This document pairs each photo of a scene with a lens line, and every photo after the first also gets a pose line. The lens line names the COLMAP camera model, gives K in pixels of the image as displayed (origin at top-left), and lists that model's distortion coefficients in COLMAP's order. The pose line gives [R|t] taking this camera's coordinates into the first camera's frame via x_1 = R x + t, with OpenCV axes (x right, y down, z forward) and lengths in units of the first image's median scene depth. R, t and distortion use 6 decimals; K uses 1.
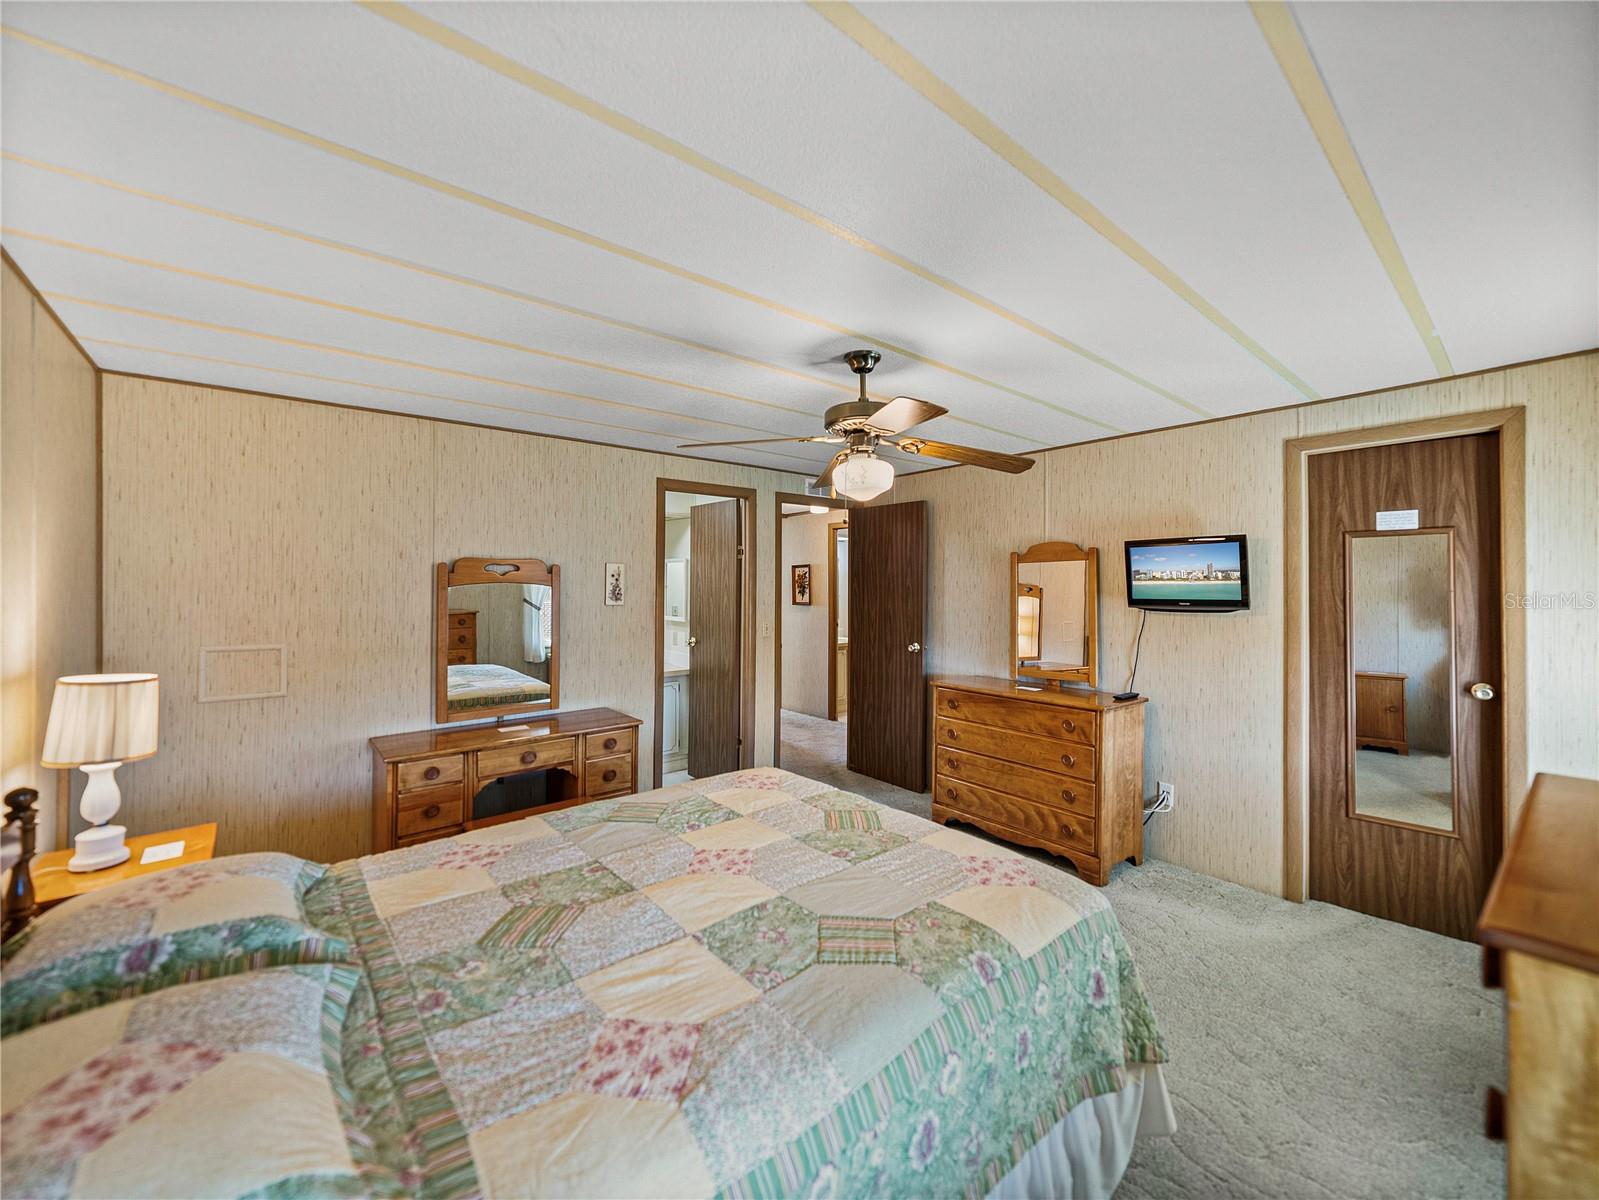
lens RADIAL K [[632.1, 0, 797.7], [0, 632.1, 587.3], [0, 0, 1]] dist [0.000093, -0.000302]
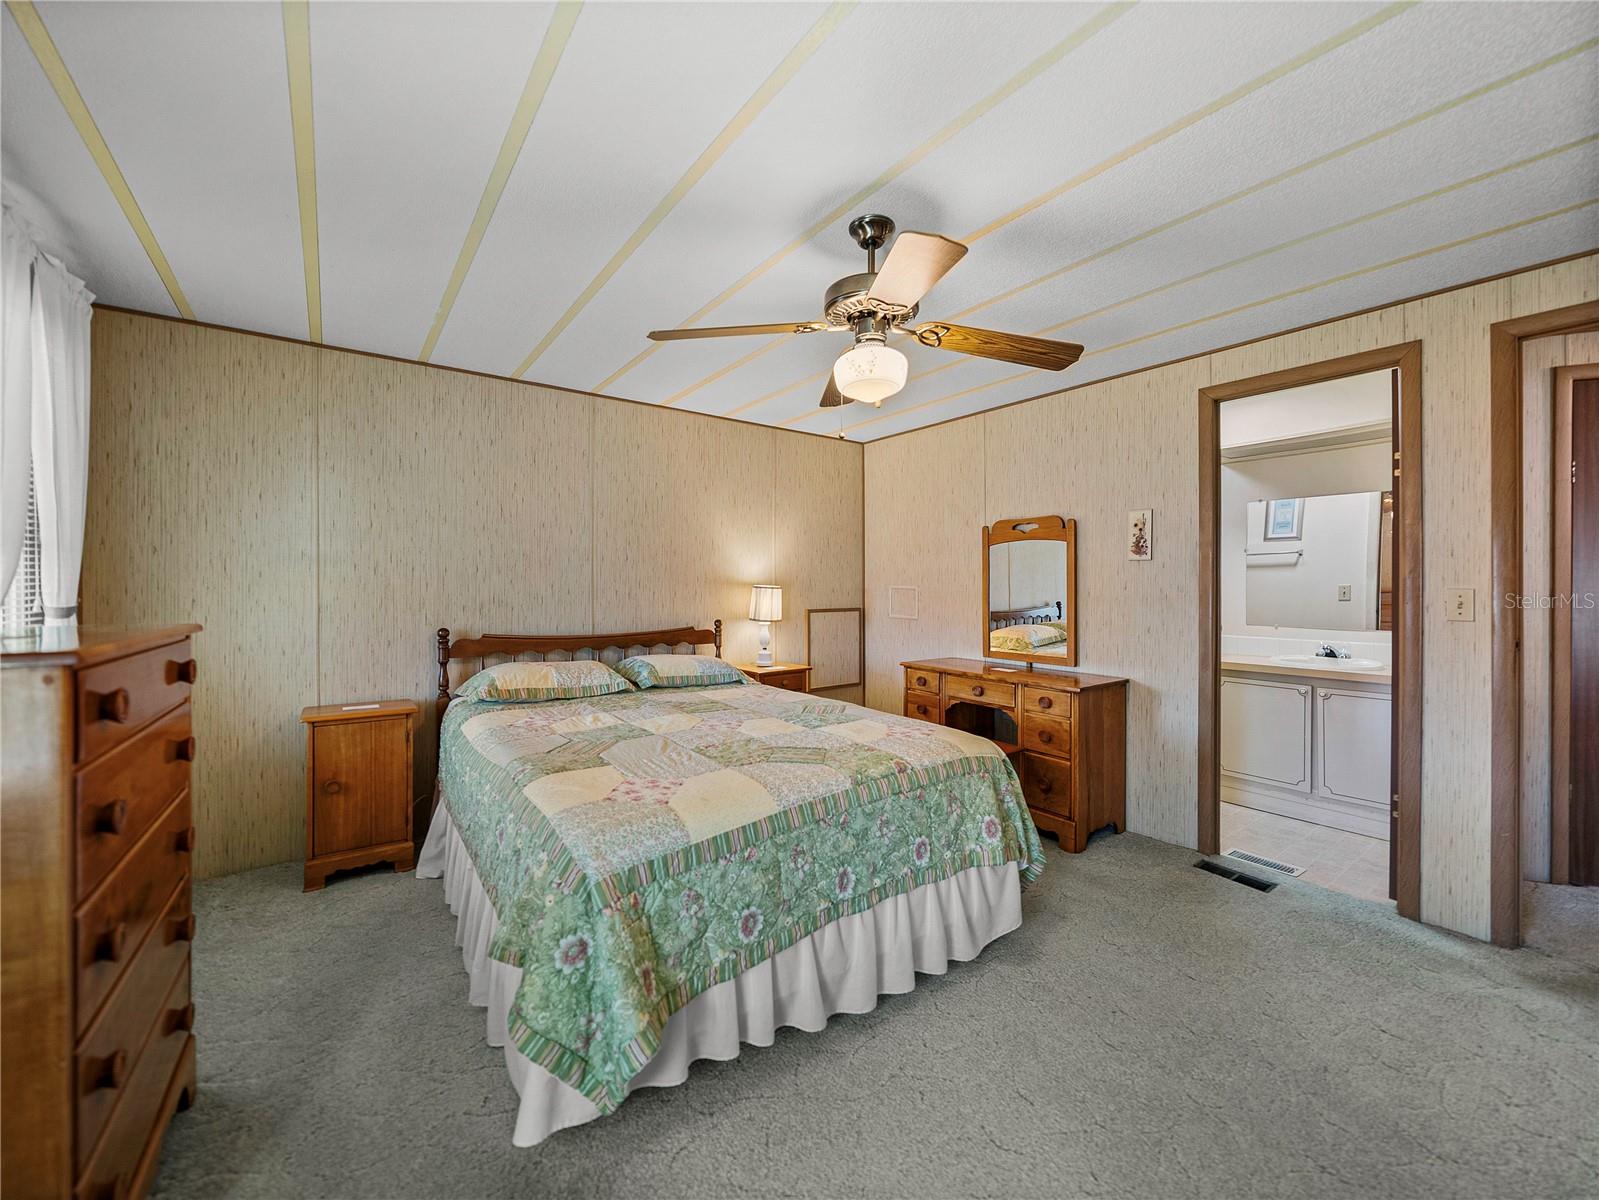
lens RADIAL K [[632.1, 0, 797.7], [0, 632.1, 587.3], [0, 0, 1]] dist [0.000093, -0.000302]
pose [[-0.055664, 0.003182, -0.998444, 0.890612], [-0.006130, 0.999975, 0.003529, 0.099011], [0.998431, 0.006316, -0.055643, 0.910236]]
